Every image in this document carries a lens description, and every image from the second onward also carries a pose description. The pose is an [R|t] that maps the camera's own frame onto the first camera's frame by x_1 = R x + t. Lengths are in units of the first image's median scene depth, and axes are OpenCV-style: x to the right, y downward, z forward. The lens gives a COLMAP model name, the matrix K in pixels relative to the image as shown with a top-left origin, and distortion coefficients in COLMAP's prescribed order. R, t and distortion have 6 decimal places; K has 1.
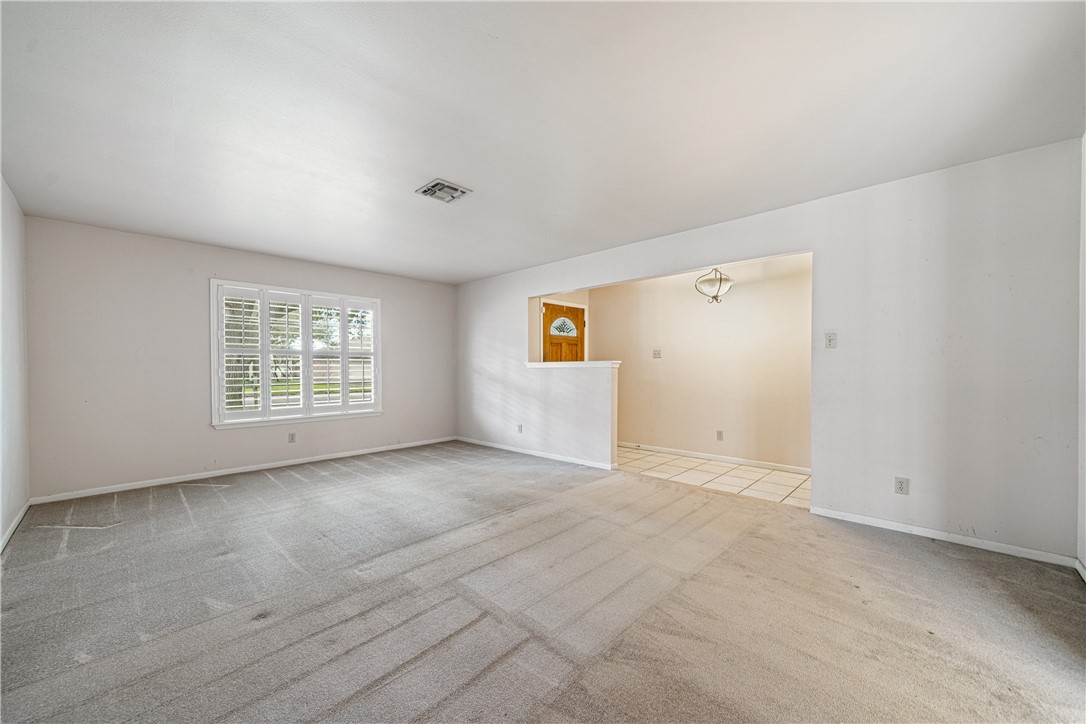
lens RADIAL K [[407.1, 0, 541.4], [0, 407.1, 371.3], [0, 0, 1]] dist [-0.000249, 0.000048]
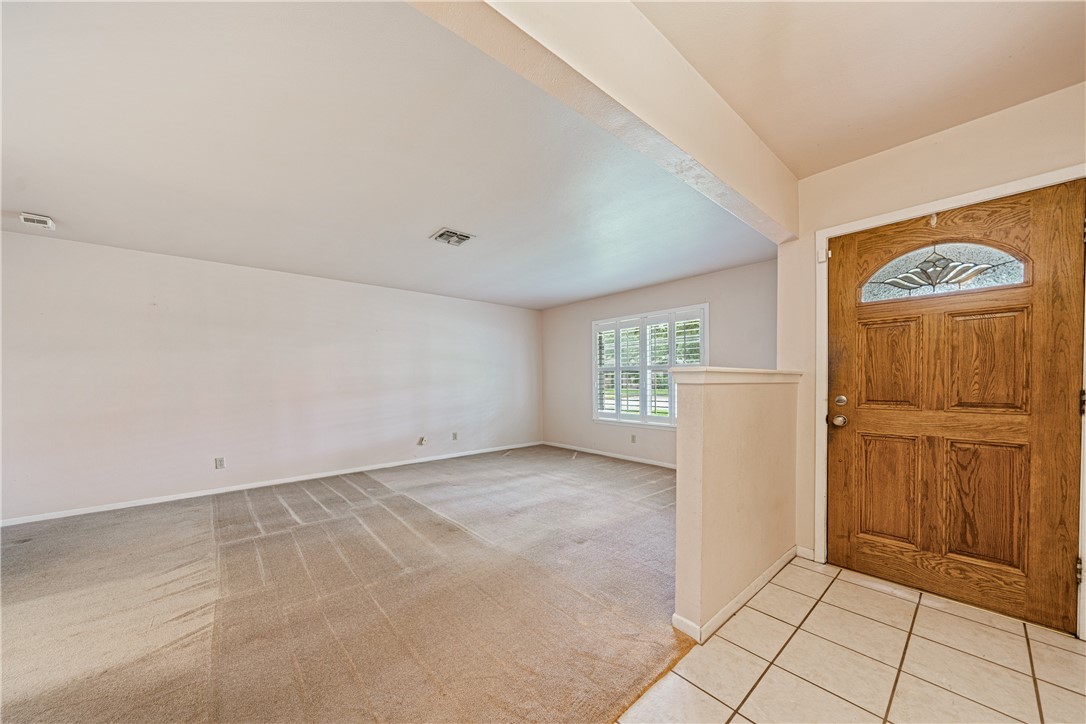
lens RADIAL K [[378.1, 0, 538.5], [0, 378.1, 388.6], [0, 0, 1]] dist [-0.002393, 0.000428]
pose [[-0.101361, 0.023907, -0.994562, 0.461266], [-0.003910, 0.999694, 0.024428, -0.010624], [0.994842, 0.006365, -0.101237, 0.726030]]
